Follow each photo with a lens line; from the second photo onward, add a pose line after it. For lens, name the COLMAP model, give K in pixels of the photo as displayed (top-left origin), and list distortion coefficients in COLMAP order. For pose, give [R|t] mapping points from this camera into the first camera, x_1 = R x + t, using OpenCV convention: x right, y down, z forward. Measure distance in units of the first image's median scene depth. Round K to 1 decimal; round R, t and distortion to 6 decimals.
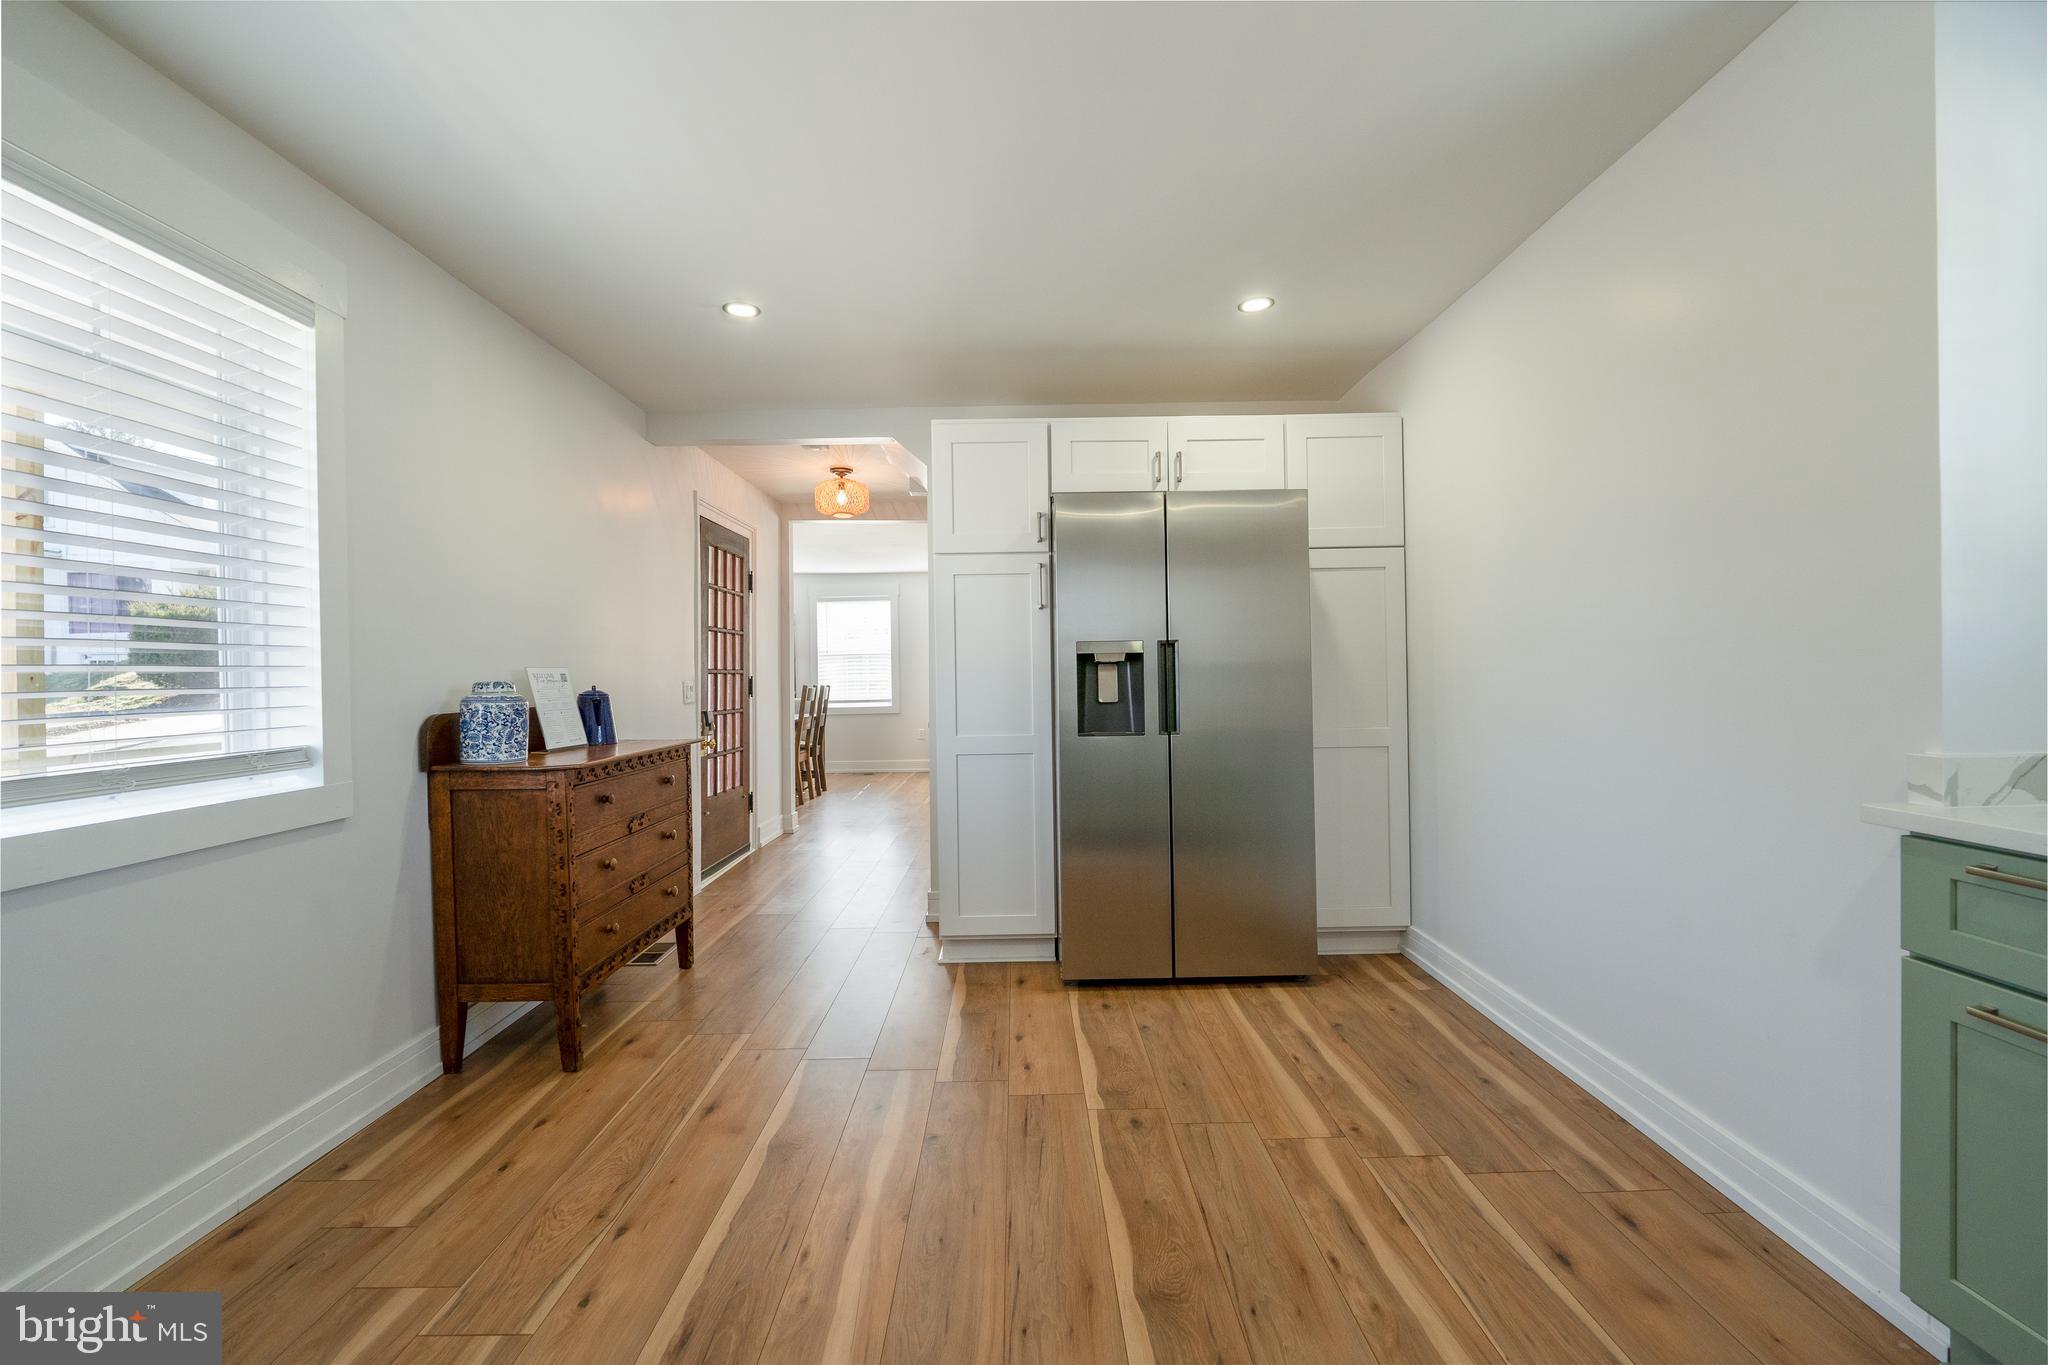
lens RADIAL K [[843.6, 0, 1019.0], [0, 843.6, 668.3], [0, 0, 1]] dist [-0.008139, -0.000599]
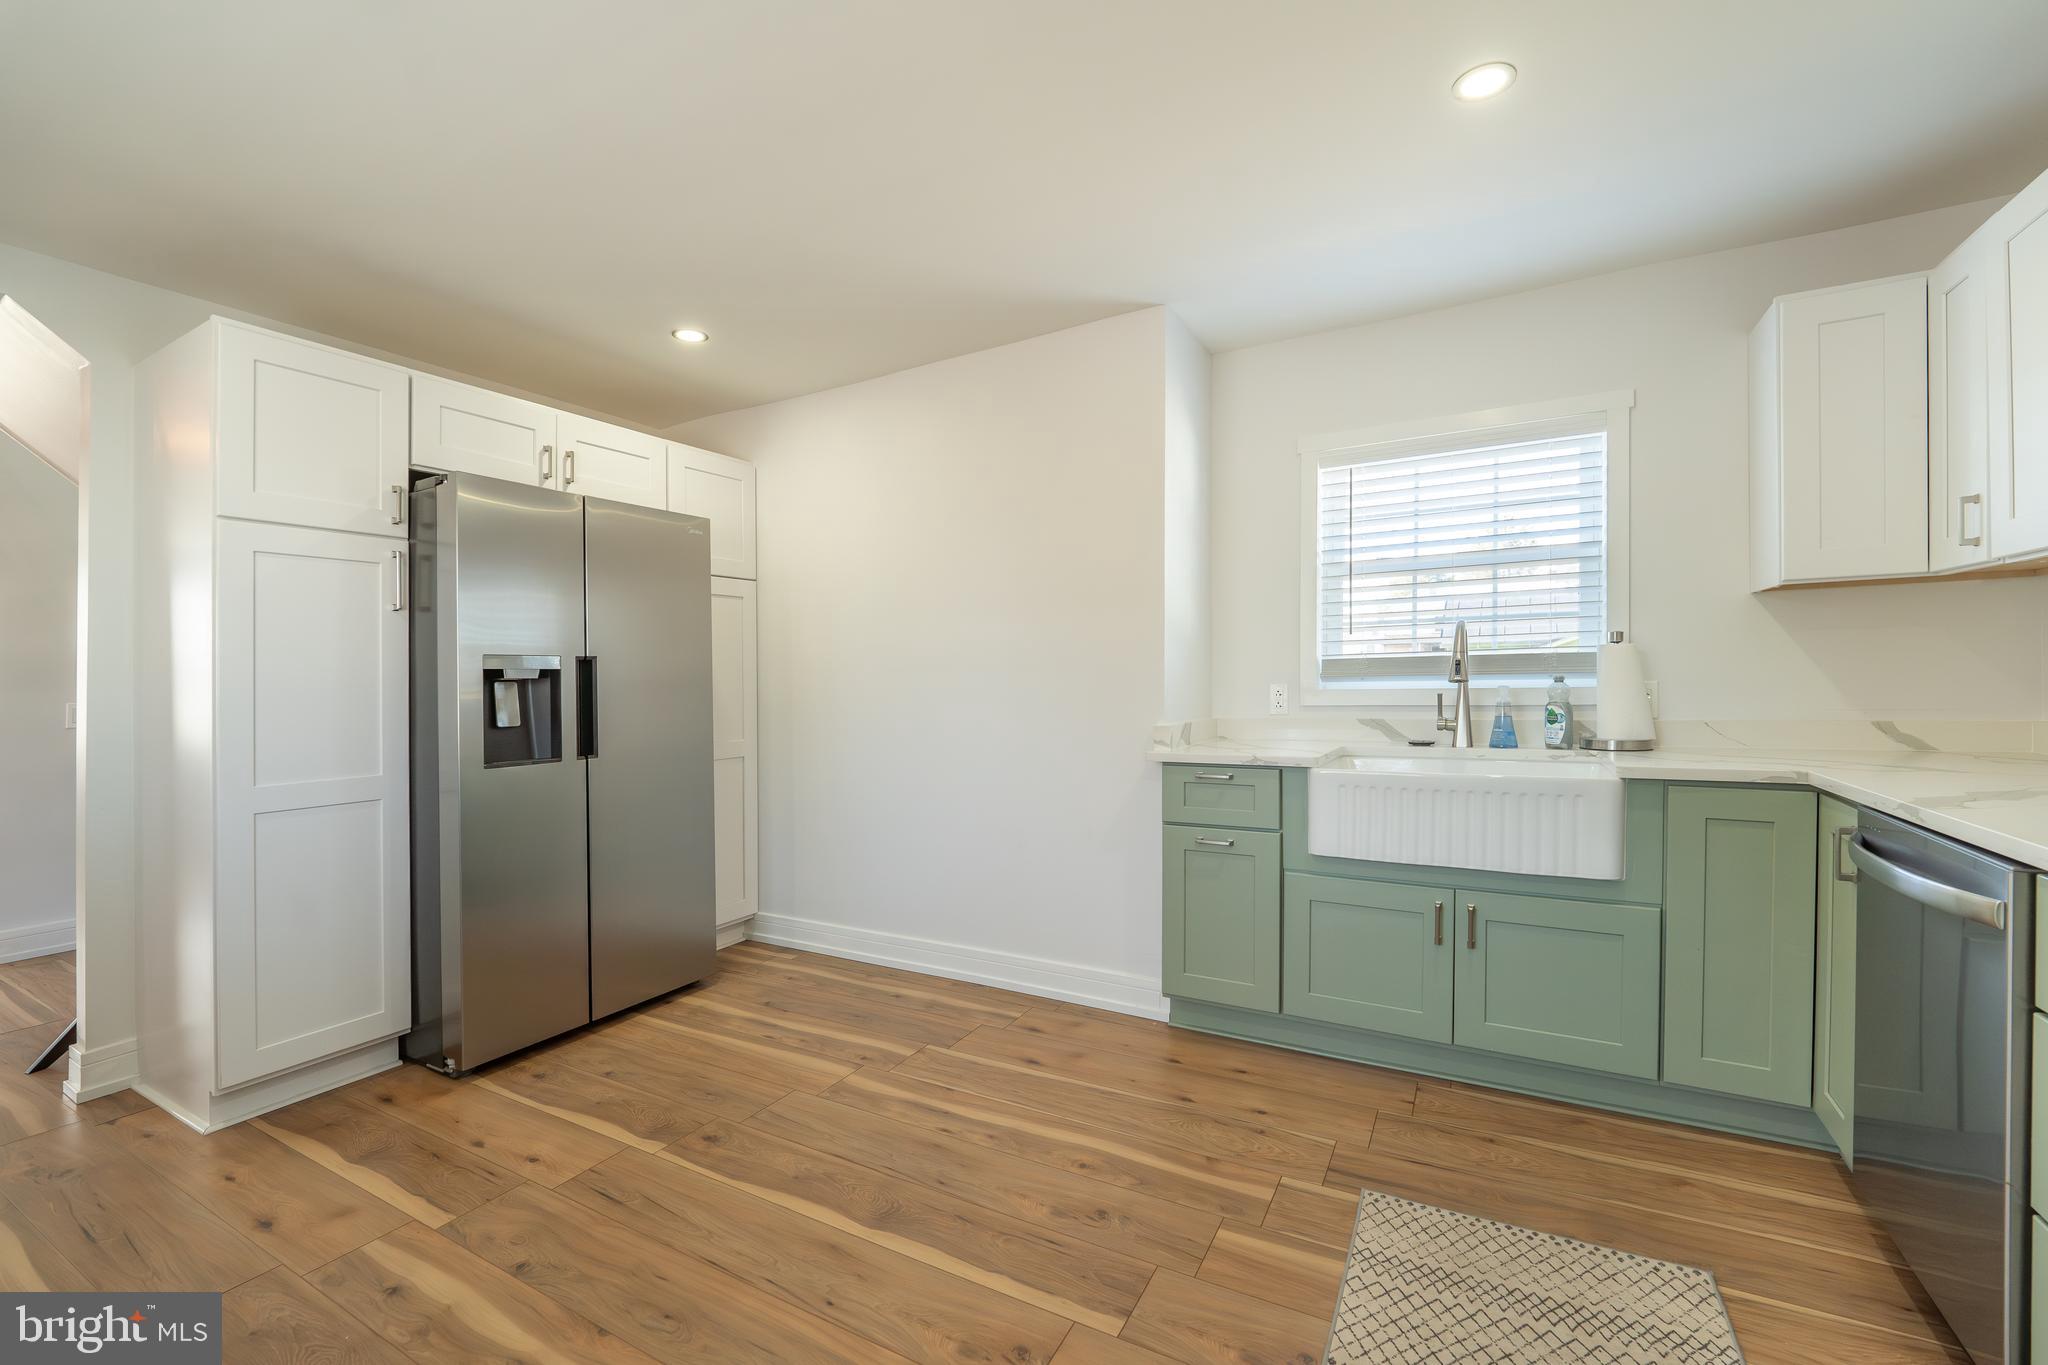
lens RADIAL K [[856.8, 0, 1024.0], [0, 856.8, 682.5], [0, 0, 1]] dist [0.001126, -0.000067]
pose [[0.484853, 0.006072, 0.874575, -0.429726], [0.006248, 0.999926, -0.010406, 0.008221], [-0.874573, 0.010510, 0.484779, 0.130077]]
